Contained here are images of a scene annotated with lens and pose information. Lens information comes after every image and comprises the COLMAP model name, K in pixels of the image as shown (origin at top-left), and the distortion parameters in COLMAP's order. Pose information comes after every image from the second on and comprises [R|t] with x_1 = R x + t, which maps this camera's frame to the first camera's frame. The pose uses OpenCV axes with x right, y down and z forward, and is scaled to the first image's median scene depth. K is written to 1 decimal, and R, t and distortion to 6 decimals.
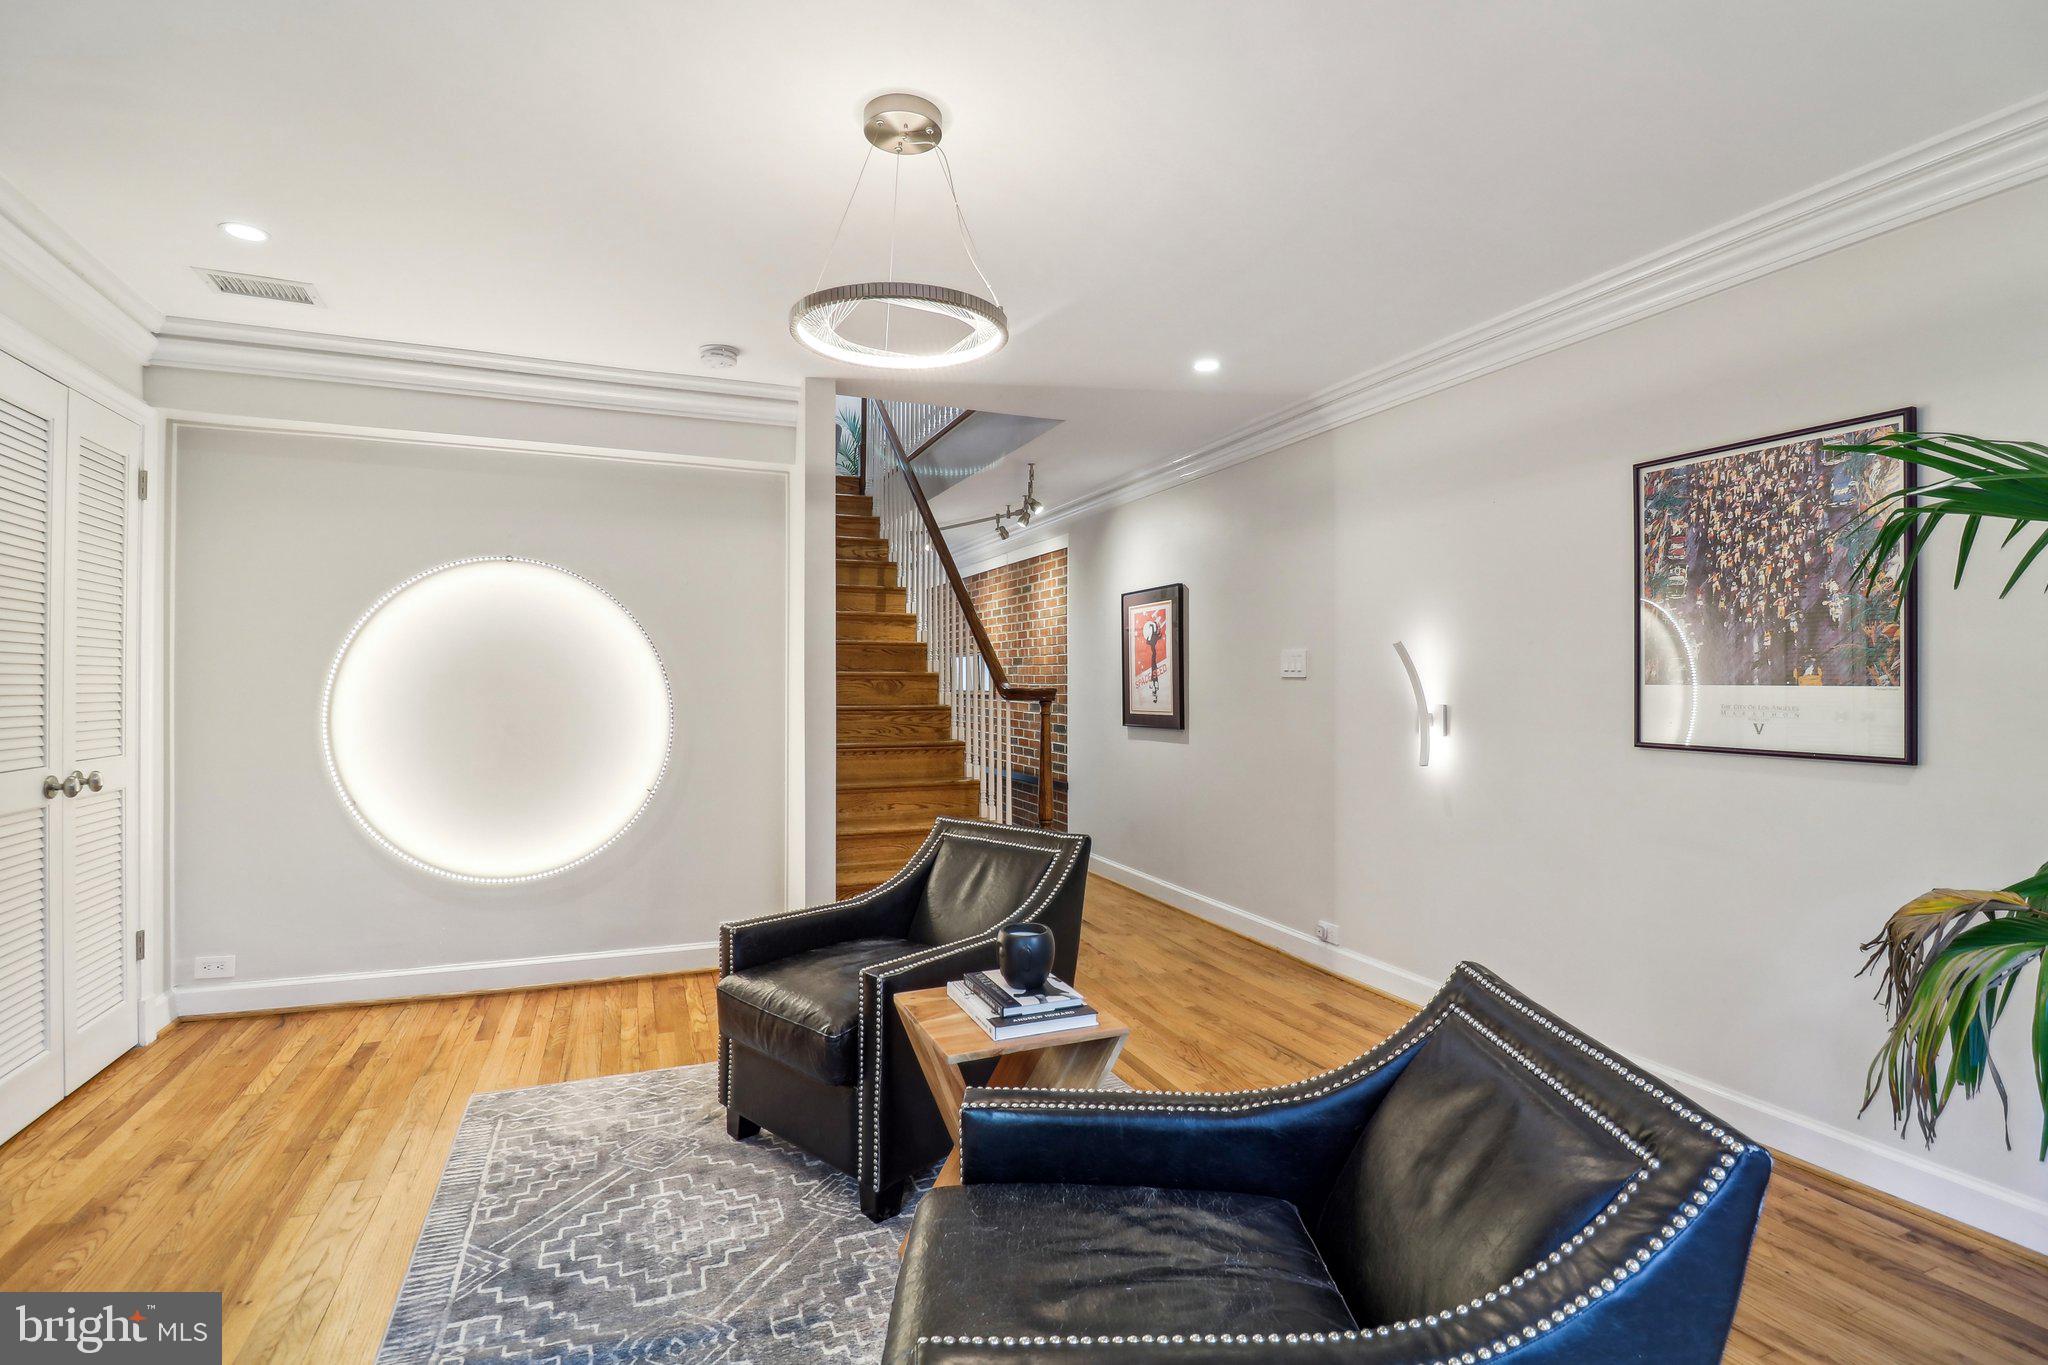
lens RADIAL K [[978.3, 0, 999.2], [0, 978.3, 655.8], [0, 0, 1]] dist [-0.003419, -0.002306]
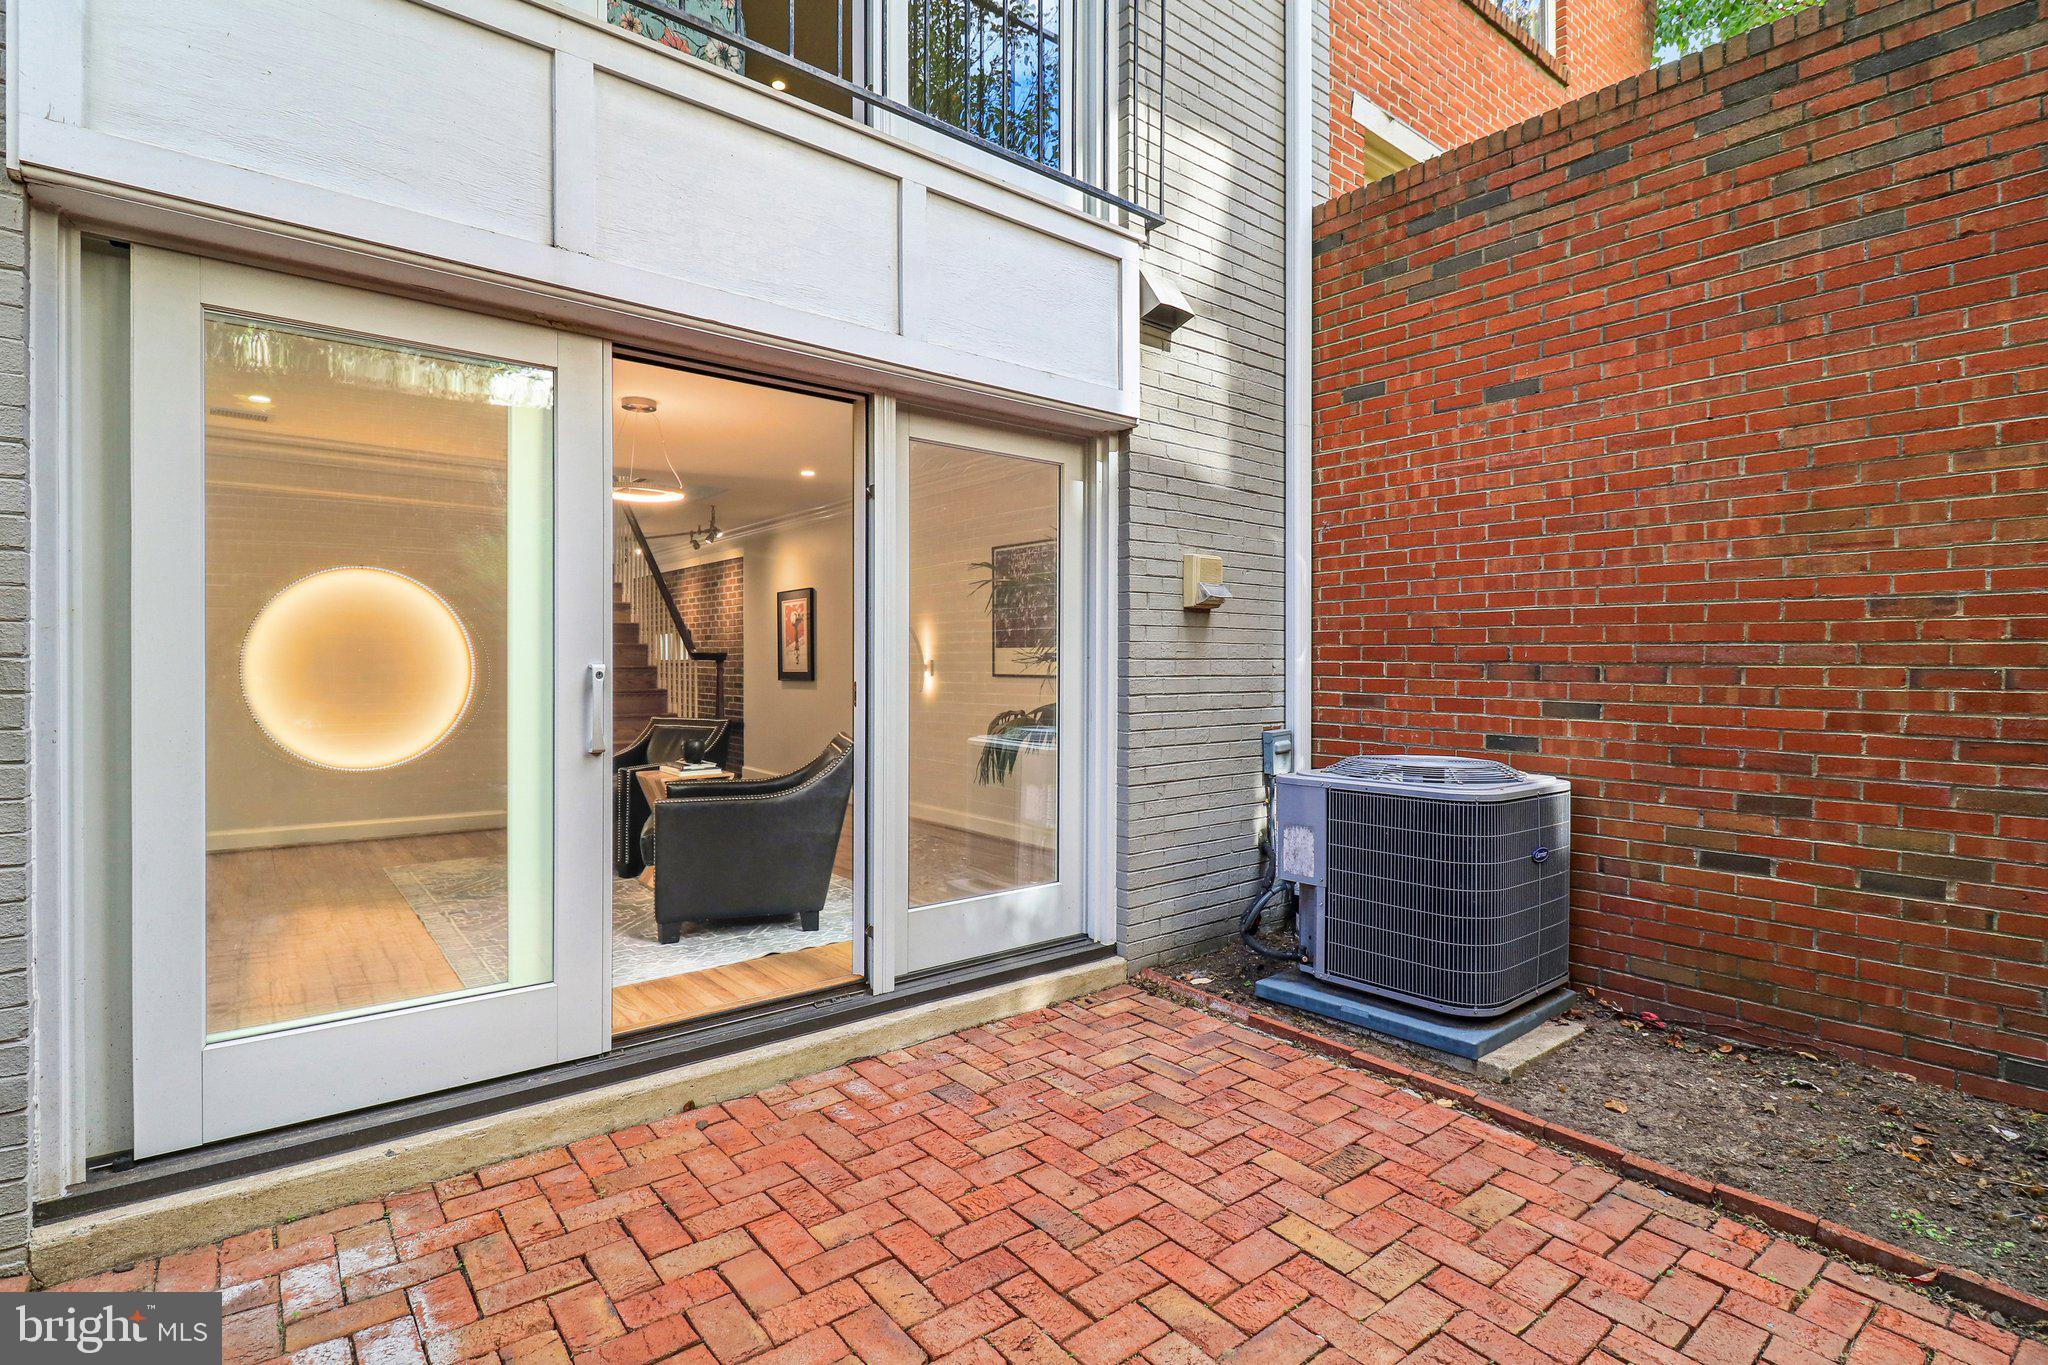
lens RADIAL K [[978.3, 0, 999.2], [0, 978.3, 655.8], [0, 0, 1]] dist [-0.003419, -0.002306]
pose [[0.957286, 0.001942, 0.289137, 0.035949], [-0.007896, 0.999780, 0.019426, 0.004665], [-0.289036, -0.020879, 0.957091, -1.079462]]
